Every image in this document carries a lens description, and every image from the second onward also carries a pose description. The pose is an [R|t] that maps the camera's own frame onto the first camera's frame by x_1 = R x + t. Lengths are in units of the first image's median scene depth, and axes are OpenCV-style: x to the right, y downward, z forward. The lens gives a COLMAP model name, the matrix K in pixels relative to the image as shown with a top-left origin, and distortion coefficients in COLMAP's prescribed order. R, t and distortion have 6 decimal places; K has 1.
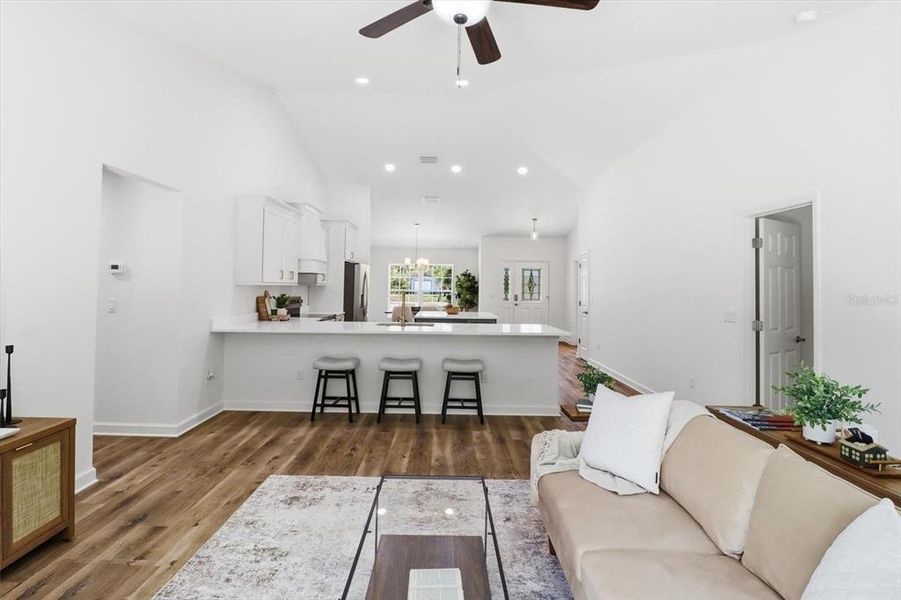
lens RADIAL K [[436.1, 0, 450.6], [0, 436.1, 277.3], [0, 0, 1]] dist [0.000317, -0.014848]
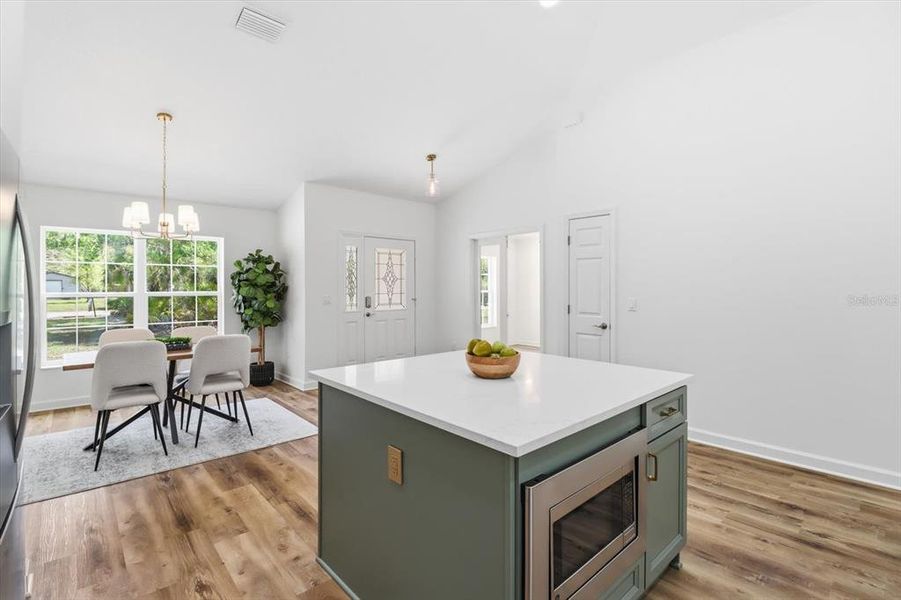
lens RADIAL K [[421.4, 0, 447.3], [0, 421.4, 282.8], [0, 0, 1]] dist [-0.001238, -0.012775]
pose [[0.752129, -0.008997, 0.658955, -0.313697], [-0.000906, 0.999892, 0.014687, 0.036044], [-0.659016, -0.011644, 0.752039, 1.342599]]
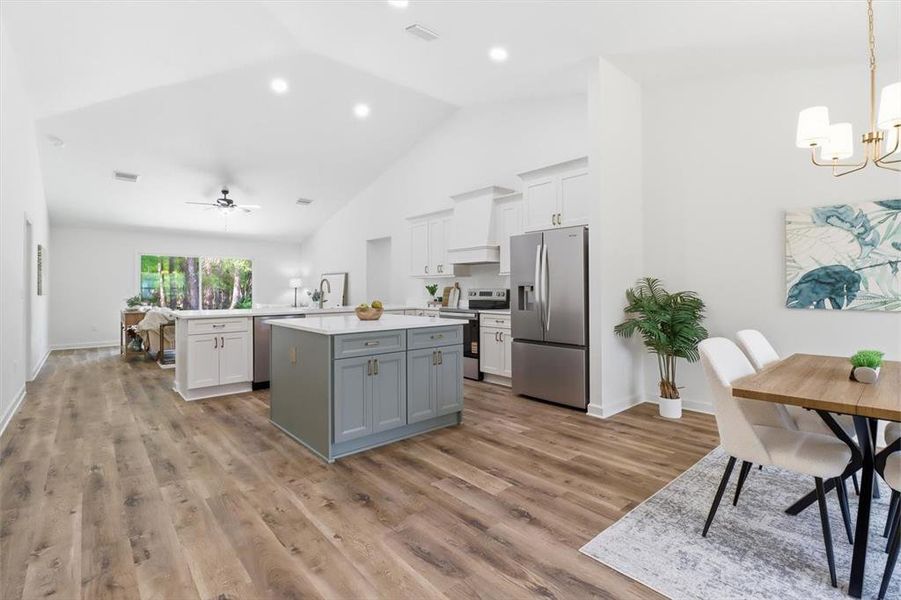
lens RADIAL K [[421.4, 0, 447.3], [0, 421.4, 282.8], [0, 0, 1]] dist [-0.001238, -0.012775]
pose [[-0.763703, -0.021347, -0.645215, 0.433958], [0.005508, 0.999201, -0.039579, 0.099196], [0.645545, -0.033780, -0.762975, 2.383860]]
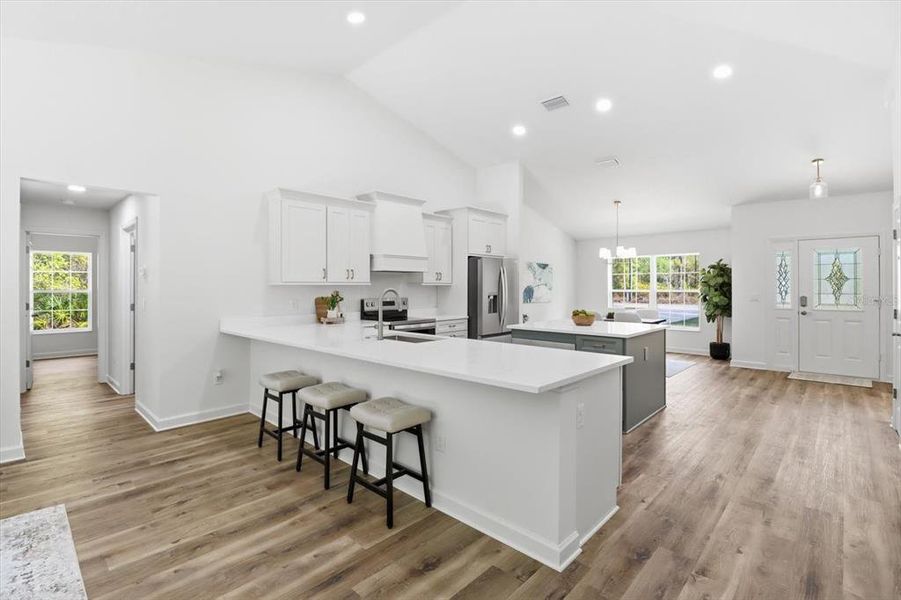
lens RADIAL K [[419.3, 0, 447.3], [0, 419.3, 286.5], [0, 0, 1]] dist [-0.000280, -0.012802]
pose [[0.720778, -0.014883, -0.693006, 0.487344], [0.025950, 0.999648, 0.005521, 0.028009], [0.692680, -0.021962, 0.720911, 0.656438]]
